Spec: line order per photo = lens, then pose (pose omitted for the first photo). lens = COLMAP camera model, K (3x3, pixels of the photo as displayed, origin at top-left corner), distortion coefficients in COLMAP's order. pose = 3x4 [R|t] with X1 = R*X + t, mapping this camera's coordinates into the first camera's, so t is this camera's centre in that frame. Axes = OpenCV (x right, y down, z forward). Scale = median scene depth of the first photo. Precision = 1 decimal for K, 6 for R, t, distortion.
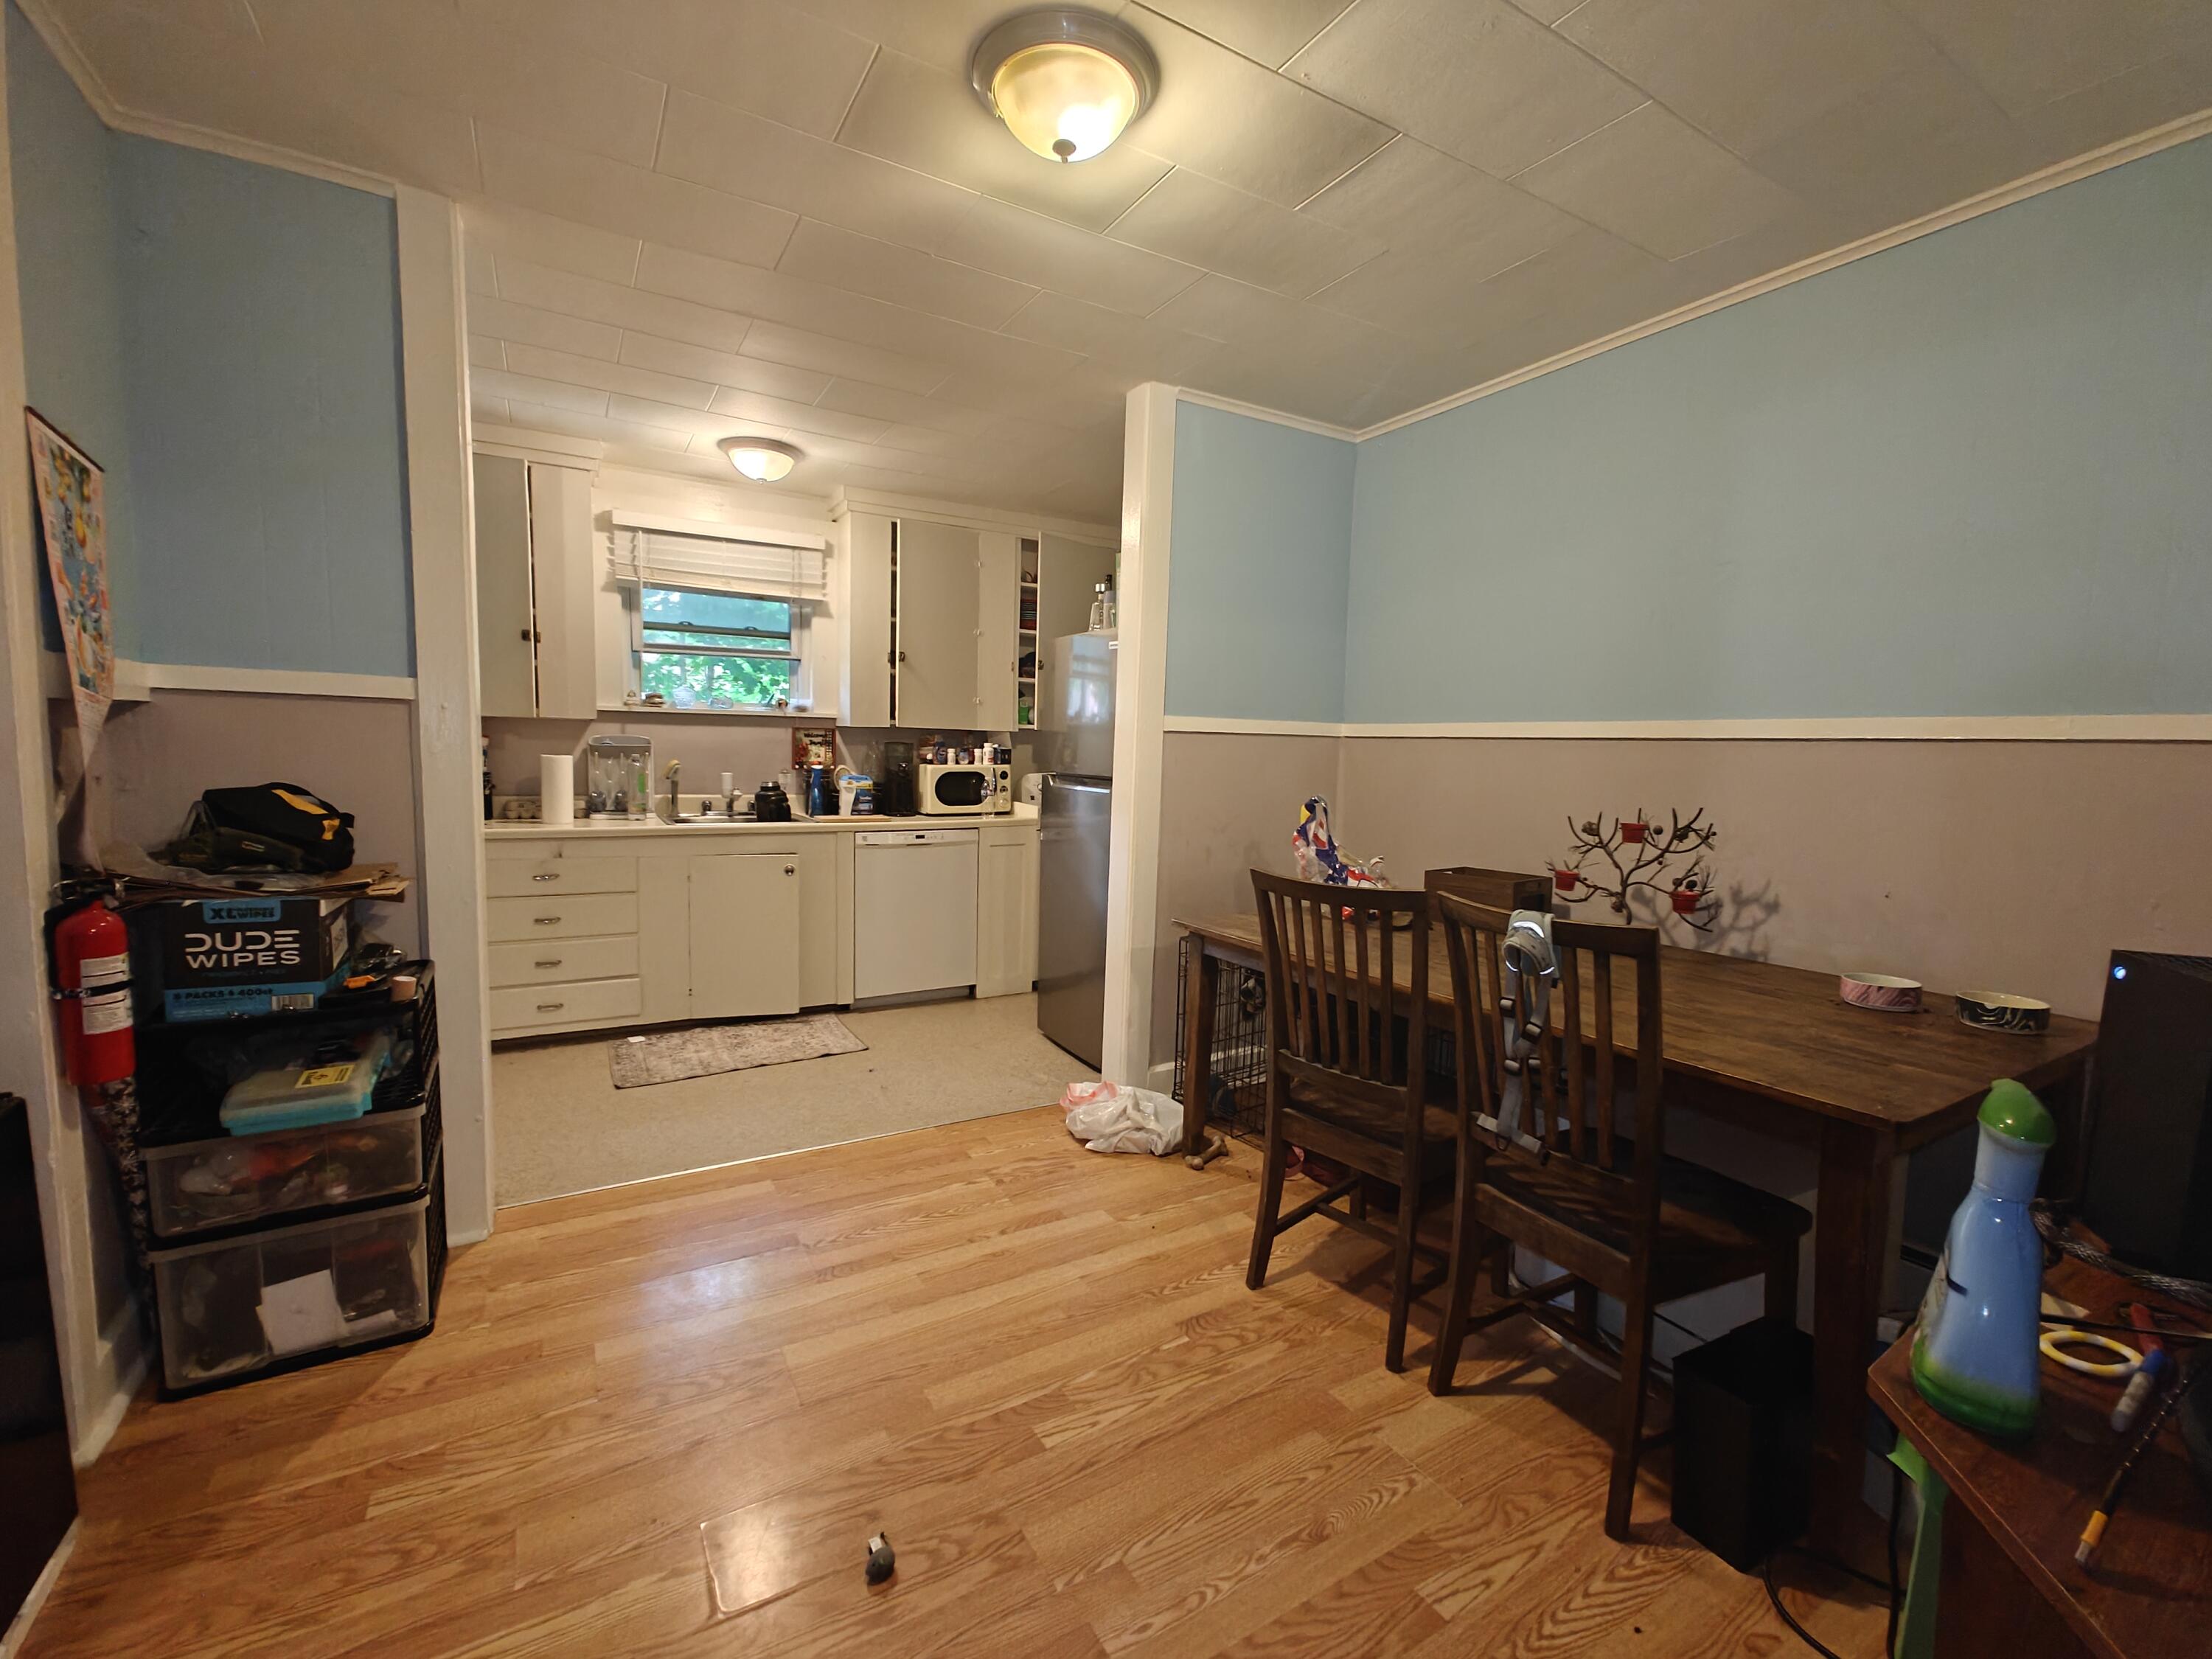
lens RADIAL K [[914.9, 0, 1106.0], [0, 914.9, 829.5], [0, 0, 1]] dist [-0.000838, -0.000460]
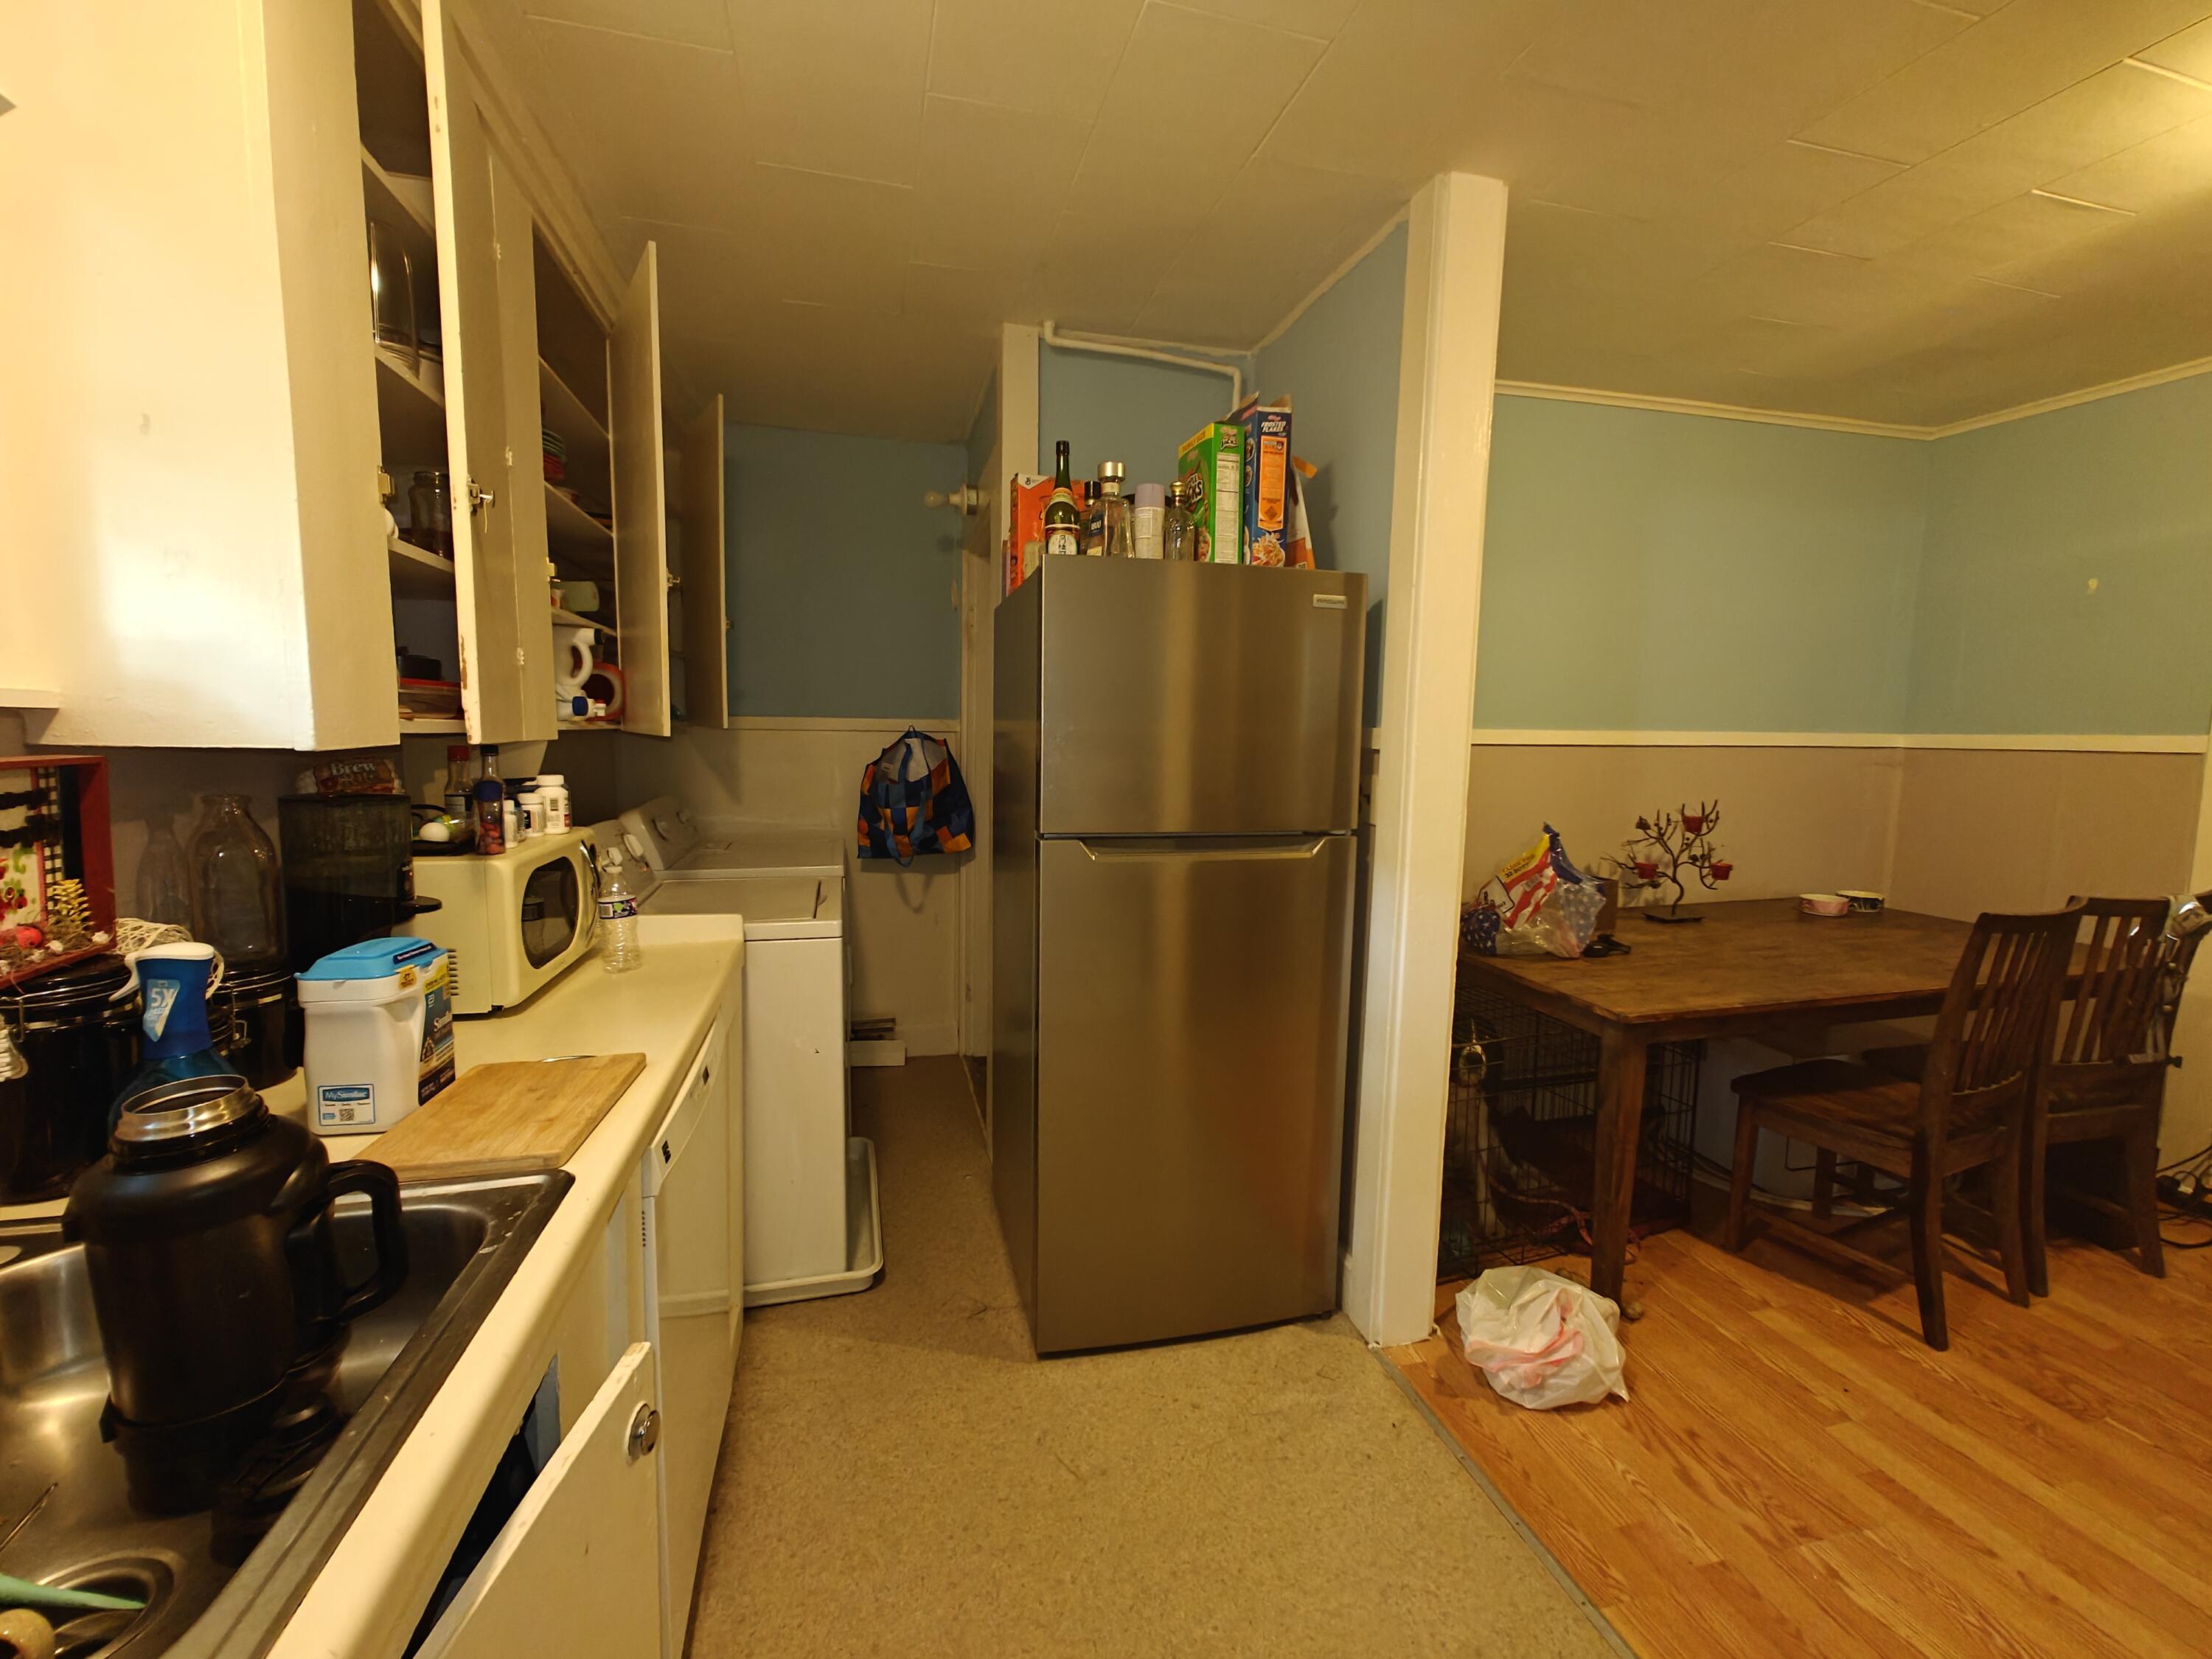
lens RADIAL K [[914.9, 0, 1106.0], [0, 914.9, 829.5], [0, 0, 1]] dist [-0.000838, -0.000460]
pose [[0.294913, -0.128777, 0.946807, -0.864619], [0.086559, 0.990403, 0.107745, -0.198636], [-0.951595, 0.050180, 0.303229, 1.405401]]
